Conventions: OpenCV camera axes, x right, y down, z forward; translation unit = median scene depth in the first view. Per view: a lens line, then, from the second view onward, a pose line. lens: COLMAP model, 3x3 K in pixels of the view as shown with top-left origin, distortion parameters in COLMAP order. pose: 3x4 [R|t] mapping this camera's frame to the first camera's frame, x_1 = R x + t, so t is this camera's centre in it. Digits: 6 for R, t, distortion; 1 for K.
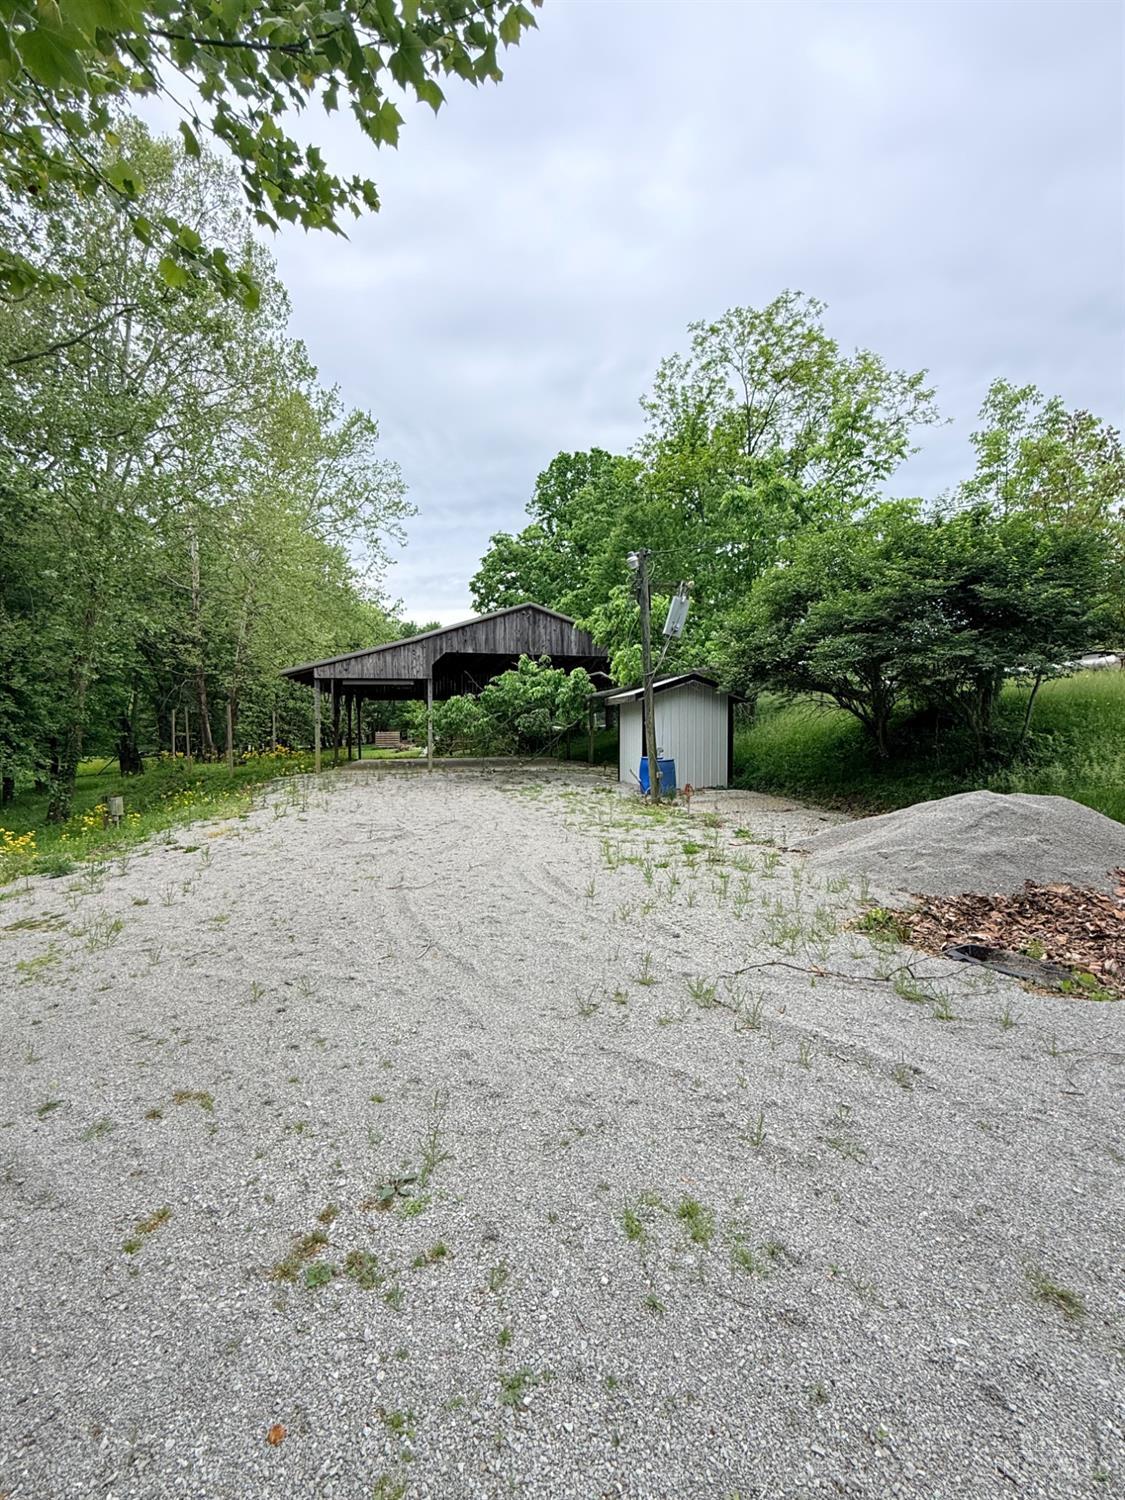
lens RADIAL K [[662.0, 0, 562.5], [0, 662.0, 750.0], [0, 0, 1]] dist [-0.001936, -0.000032]
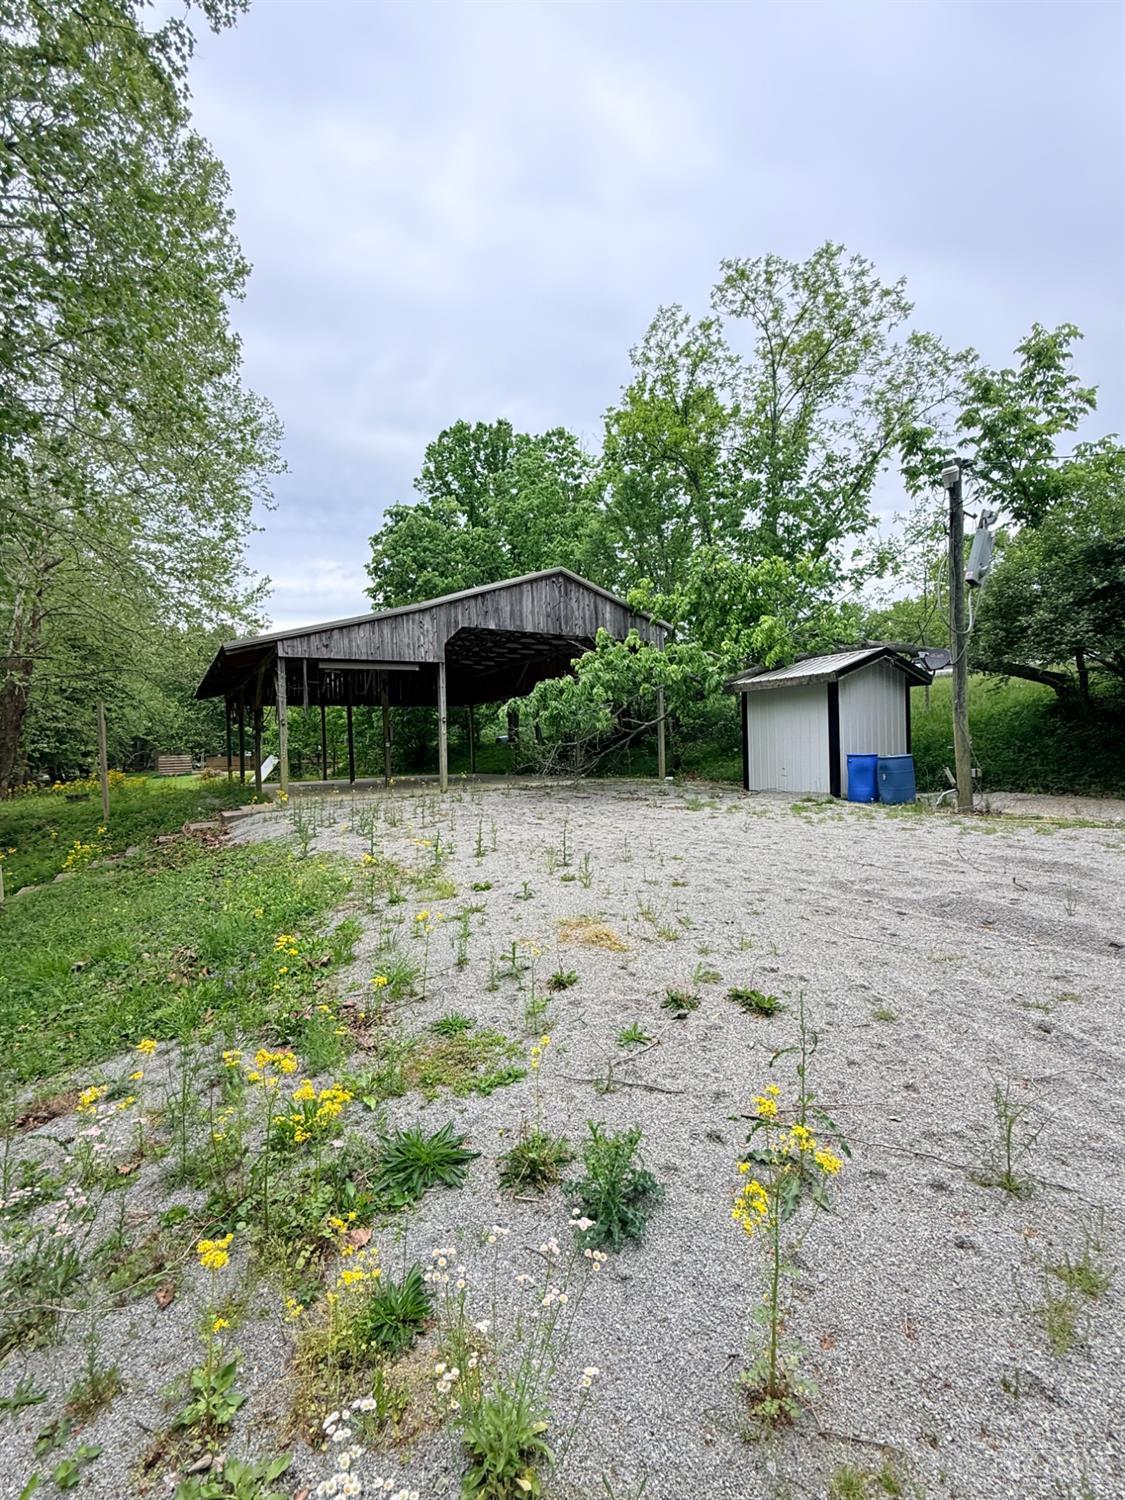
lens RADIAL K [[662.0, 0, 562.5], [0, 662.0, 750.0], [0, 0, 1]] dist [-0.001936, -0.000032]
pose [[0.942965, -0.027084, 0.331788, -0.311029], [0.036820, 0.999055, -0.023092, 0.008939], [-0.330849, 0.033992, 0.943071, 0.274018]]
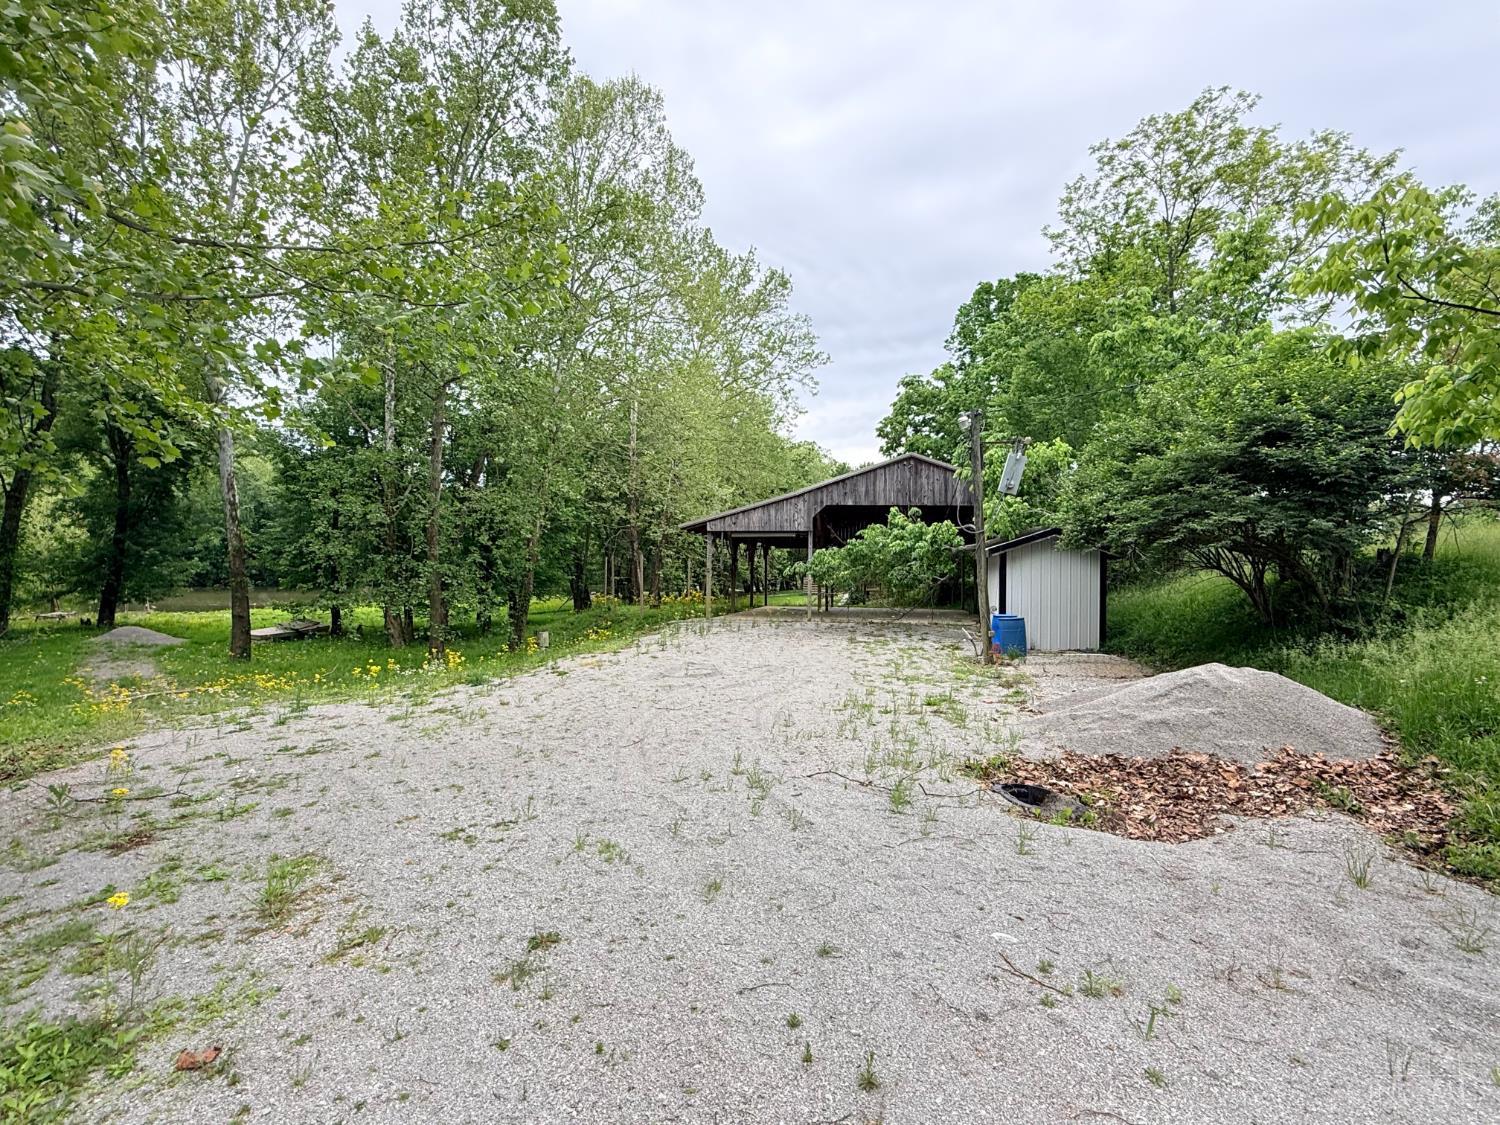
lens RADIAL K [[723.8, 0, 750.0], [0, 723.8, 562.5], [0, 0, 1]] dist [-0.001136, 0.000873]
pose [[0.931494, 0.010327, -0.363610, 0.120327], [-0.027543, 0.998730, -0.042194, -0.007620], [0.362713, 0.049319, 0.930595, -0.082578]]
